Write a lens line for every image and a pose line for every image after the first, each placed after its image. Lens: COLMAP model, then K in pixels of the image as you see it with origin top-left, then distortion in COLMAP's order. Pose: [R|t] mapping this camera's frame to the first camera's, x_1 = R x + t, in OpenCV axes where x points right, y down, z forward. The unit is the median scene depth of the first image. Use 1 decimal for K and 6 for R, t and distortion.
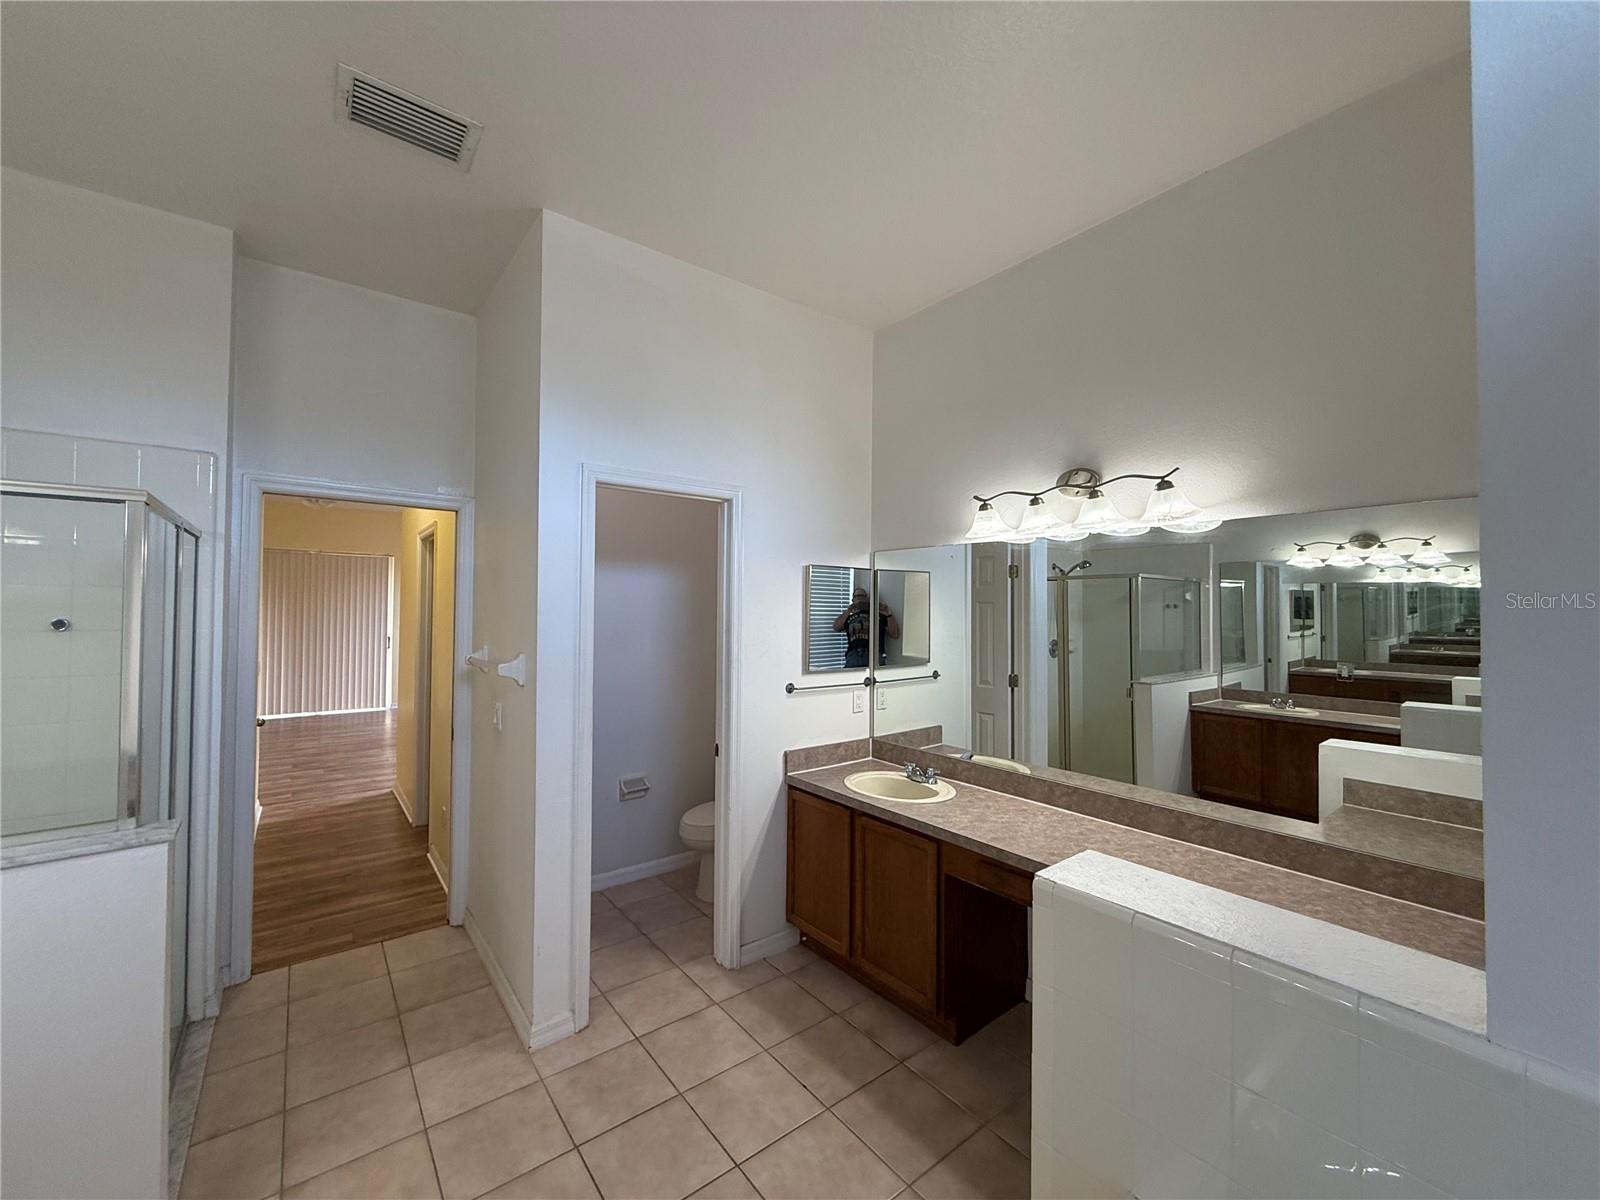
lens RADIAL K [[635.7, 0, 792.2], [0, 635.7, 599.2], [0, 0, 1]] dist [-0.000798, -0.000253]
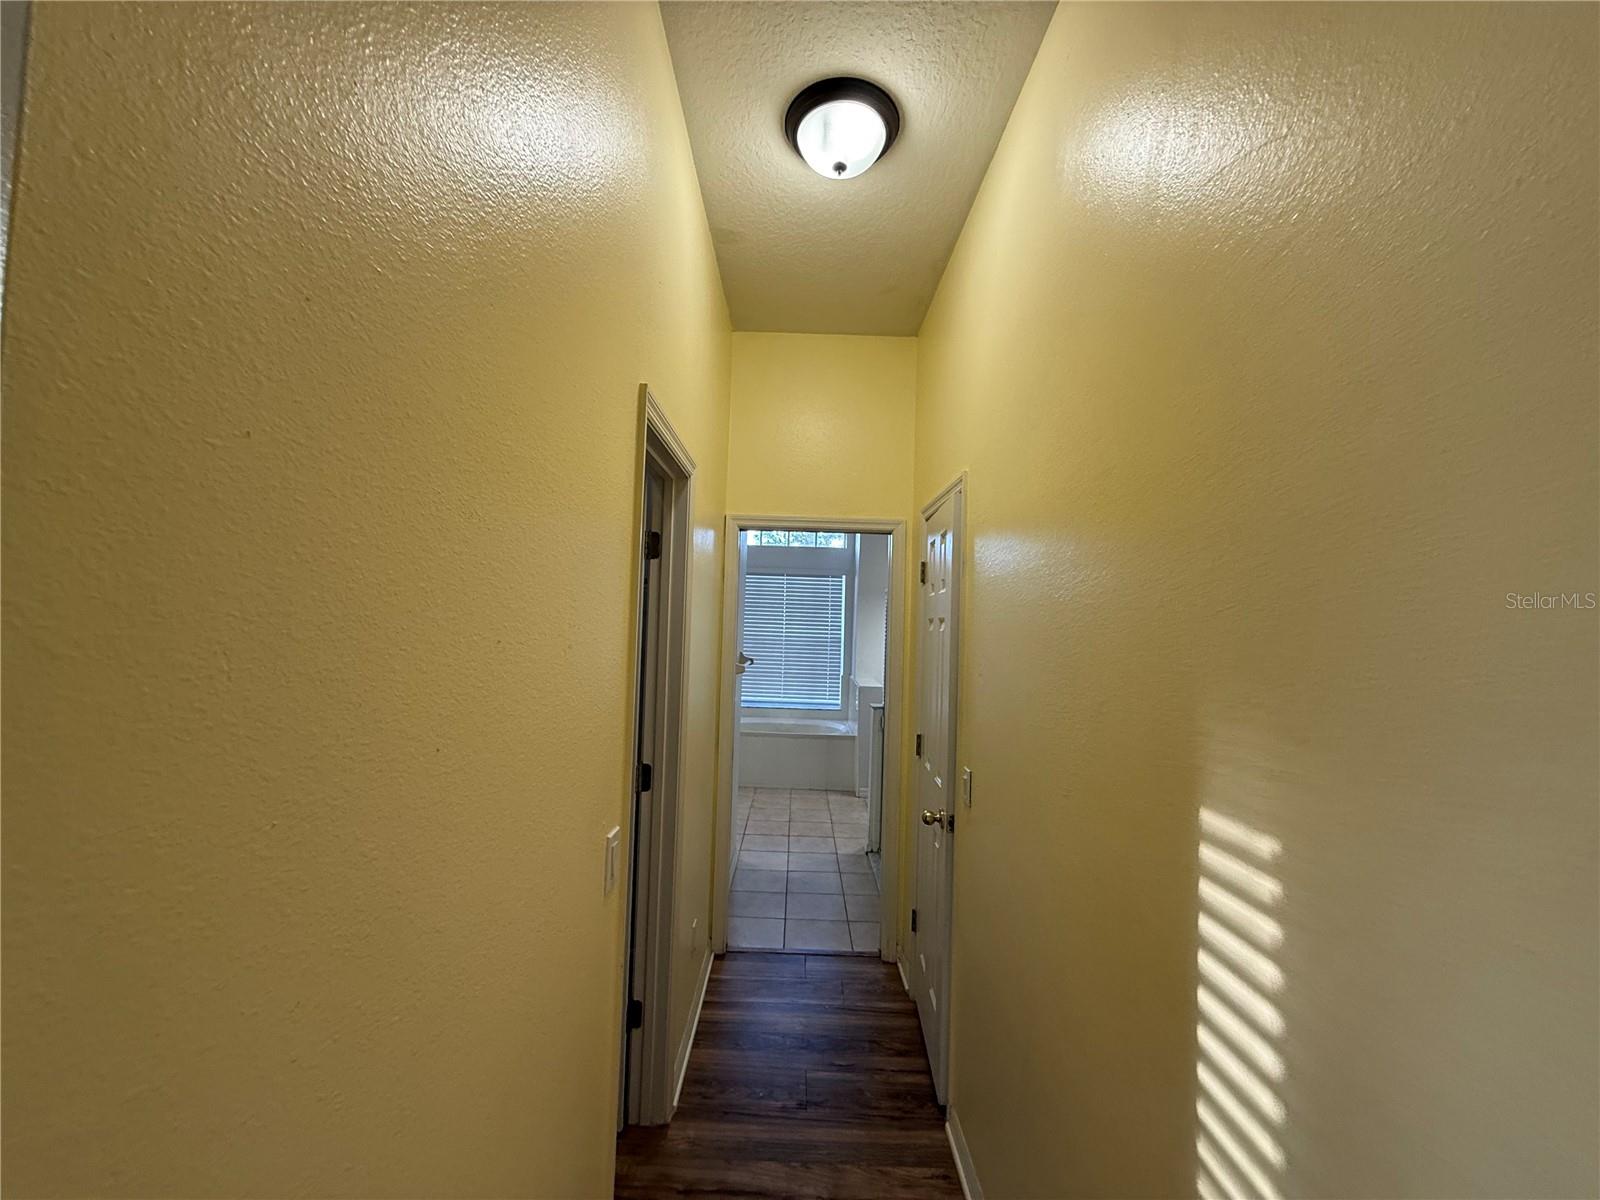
lens RADIAL K [[635.7, 0, 793.8], [0, 635.7, 594.0], [0, 0, 1]] dist [-0.000798, -0.000253]
pose [[-0.787212, -0.011538, 0.616575, -1.484686], [-0.048933, 0.997841, -0.043803, -0.012195], [-0.614738, -0.064653, -0.786077, 2.118319]]
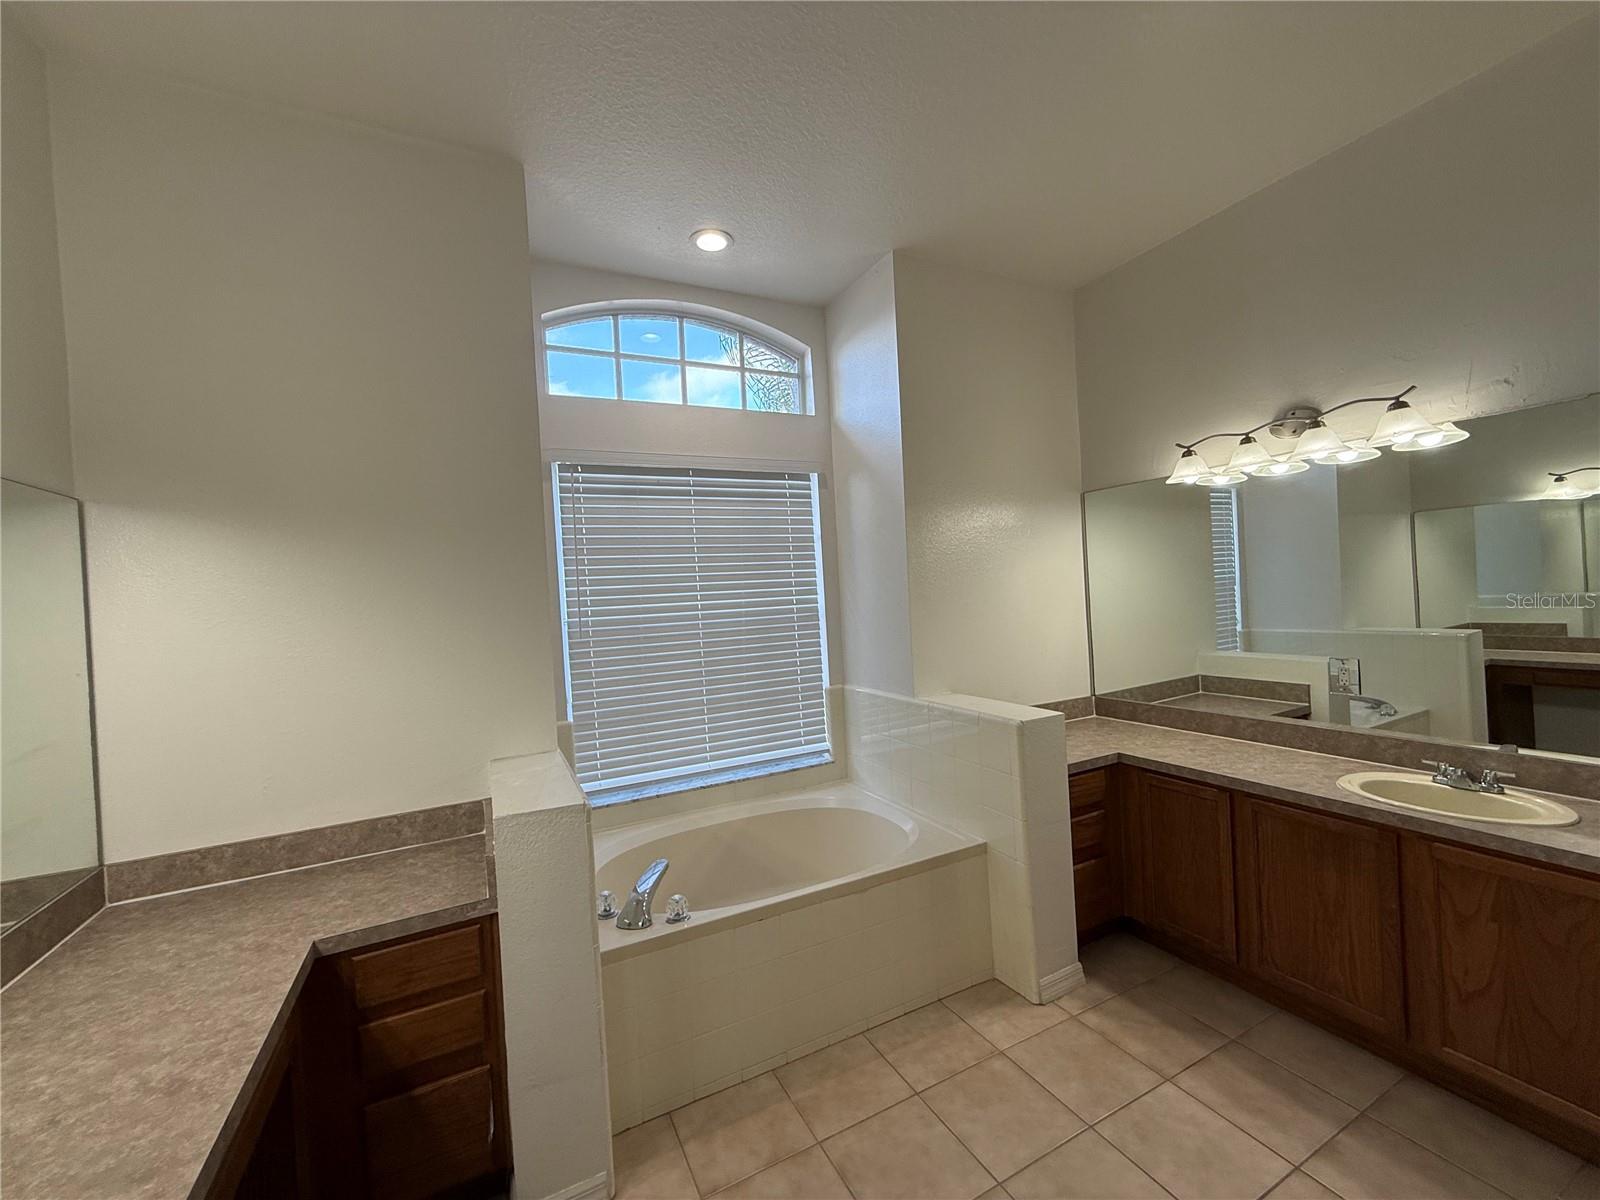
lens RADIAL K [[635.7, 0, 791.9], [0, 635.7, 596.2], [0, 0, 1]] dist [-0.000798, -0.000253]
pose [[-0.980429, 0.042727, 0.192181, -0.129355], [0.041512, 0.999084, -0.010348, 0.032806], [-0.192447, -0.002167, -0.981305, 1.074061]]
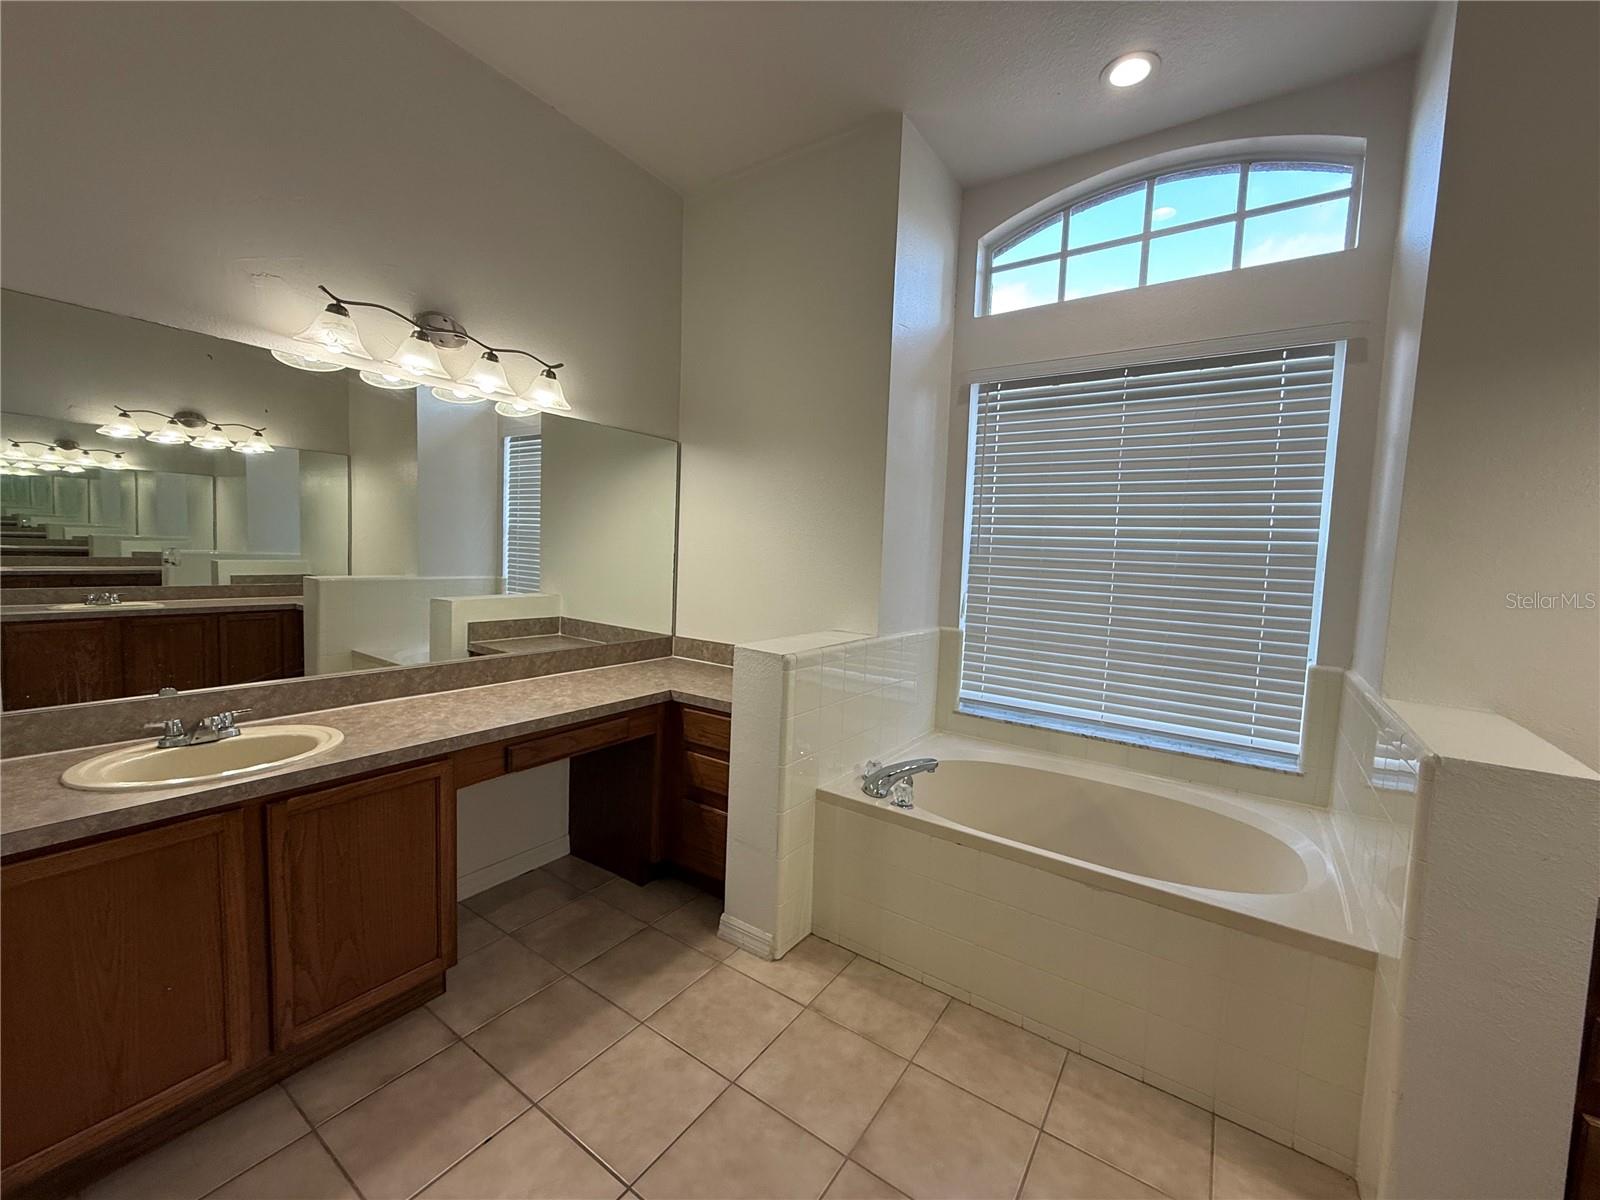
lens RADIAL K [[635.7, 0, 803.9], [0, 635.7, 598.3], [0, 0, 1]] dist [-0.000798, -0.000253]
pose [[-0.308655, -0.090652, 0.946844, -0.547021], [-0.057453, 0.995407, 0.076572, 0.088488], [-0.949437, -0.030764, -0.312446, 0.726770]]
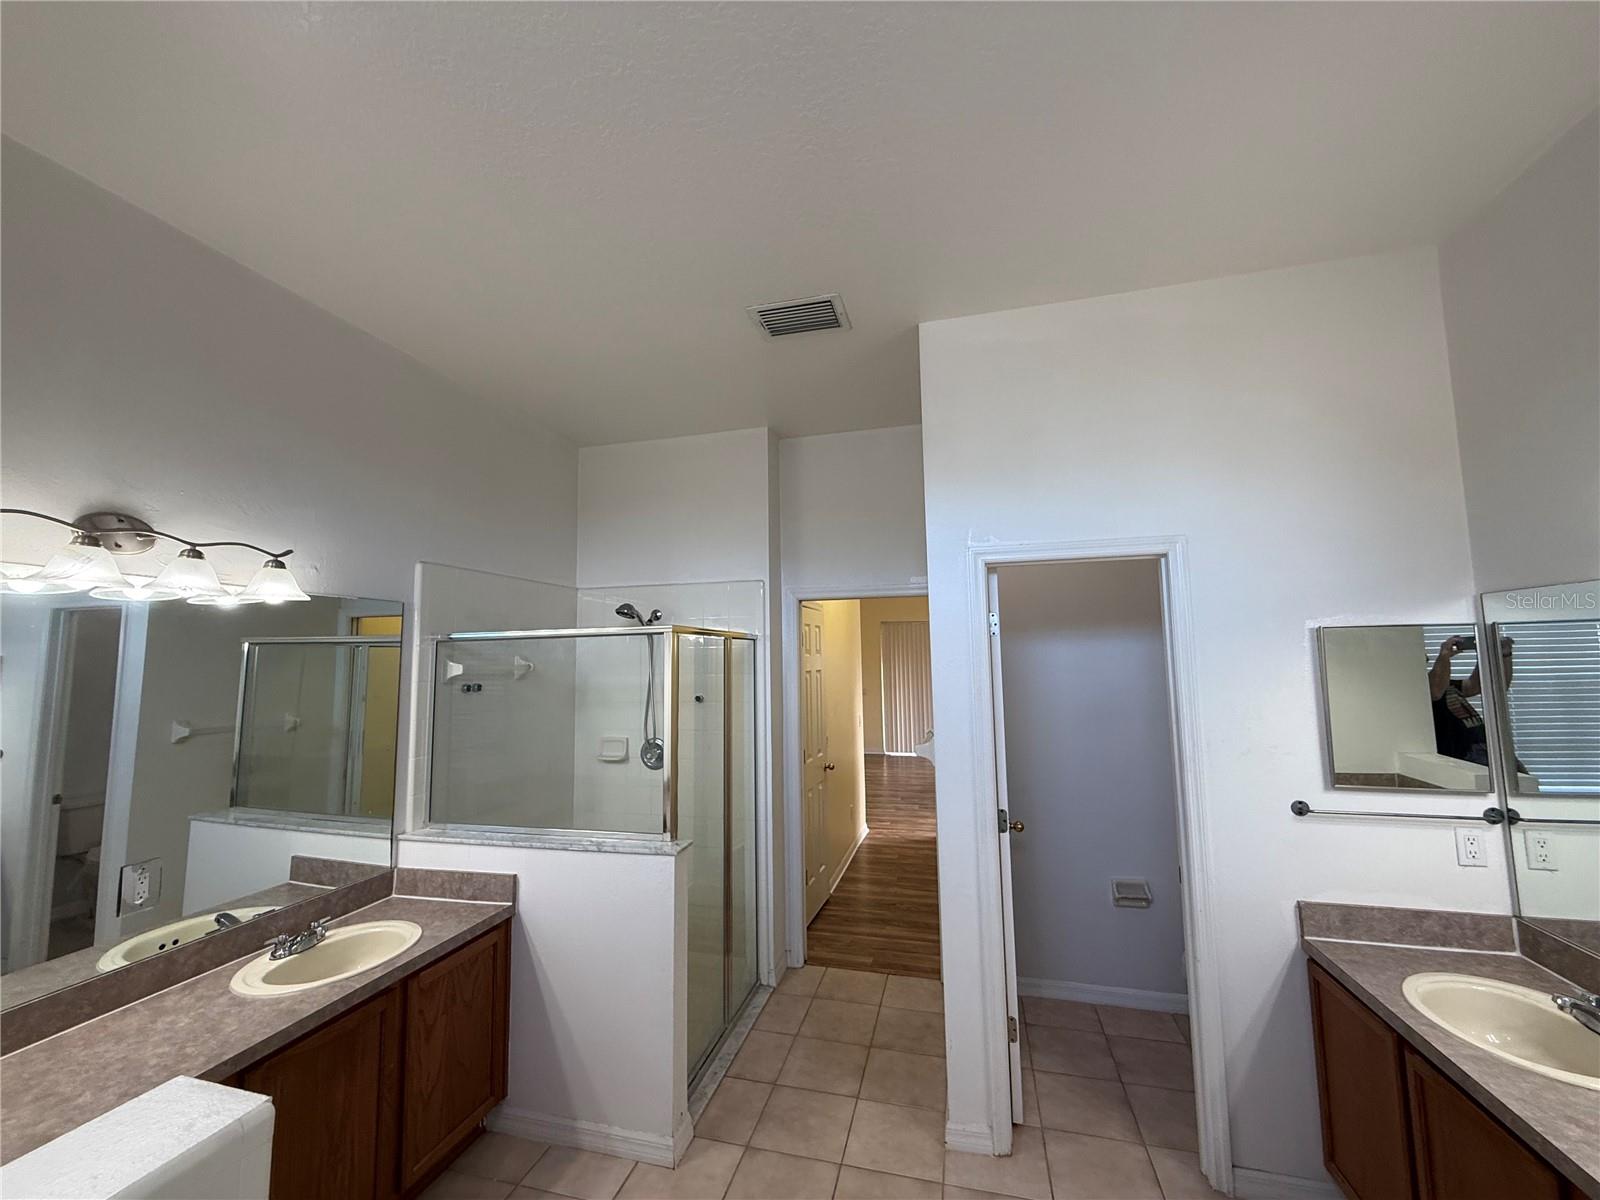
lens RADIAL K [[635.7, 0, 792.9], [0, 635.7, 600.2], [0, 0, 1]] dist [-0.000798, -0.000253]
pose [[0.603603, -0.093955, -0.791730, 0.262732], [0.036472, 0.995247, -0.090300, -0.047509], [0.796450, 0.025629, 0.604160, 0.162803]]
